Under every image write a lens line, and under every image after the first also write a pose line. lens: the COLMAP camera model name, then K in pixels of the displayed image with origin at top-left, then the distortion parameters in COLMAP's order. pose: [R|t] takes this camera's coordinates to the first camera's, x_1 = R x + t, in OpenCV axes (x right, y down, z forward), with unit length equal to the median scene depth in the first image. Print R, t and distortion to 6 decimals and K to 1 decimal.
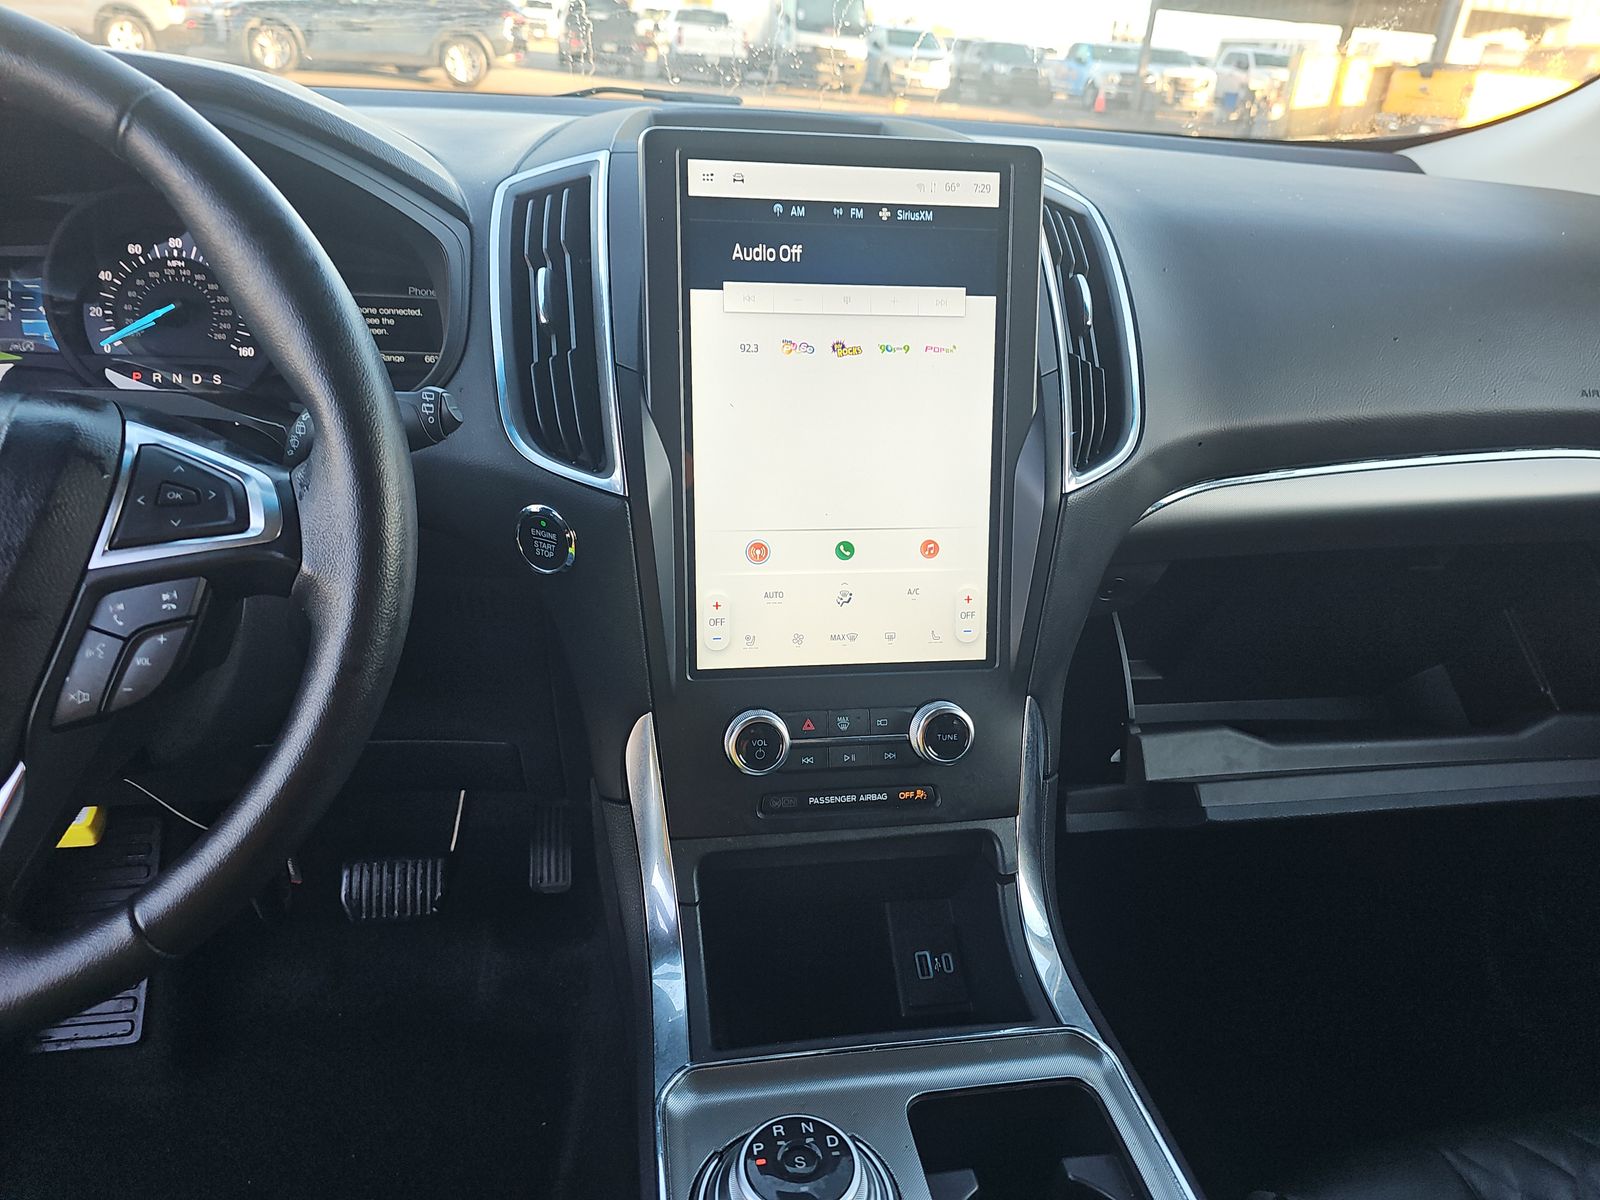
lens RADIAL K [[1063.3, 0, 803.1], [0, 1063.3, 592.9], [0, 0, 1]] dist [0.029156, -0.020255]
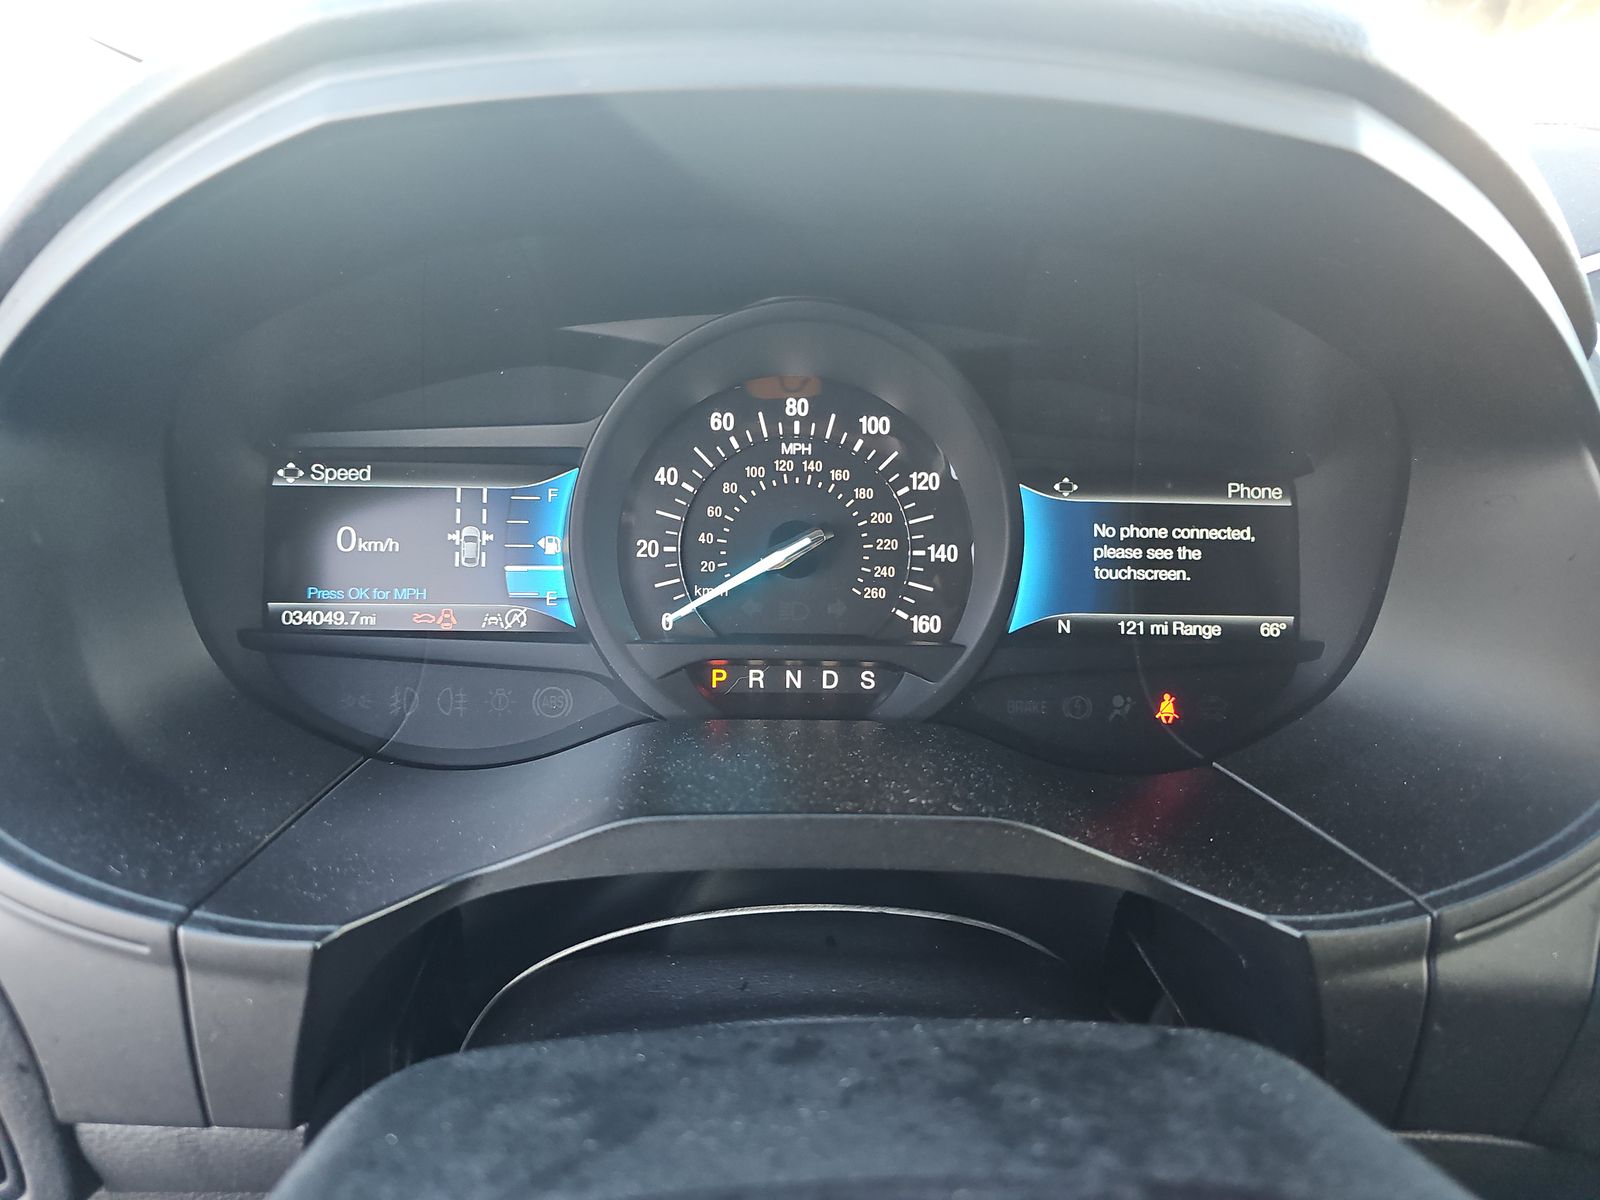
lens RADIAL K [[1063.3, 0, 798.6], [0, 1063.3, 608.0], [0, 0, 1]] dist [0.029156, -0.020255]
pose [[0.994113, 0.012585, -0.107614, -0.529738], [-0.017272, 0.998937, -0.042733, -0.212290], [0.106962, 0.044341, 0.993274, 0.514686]]
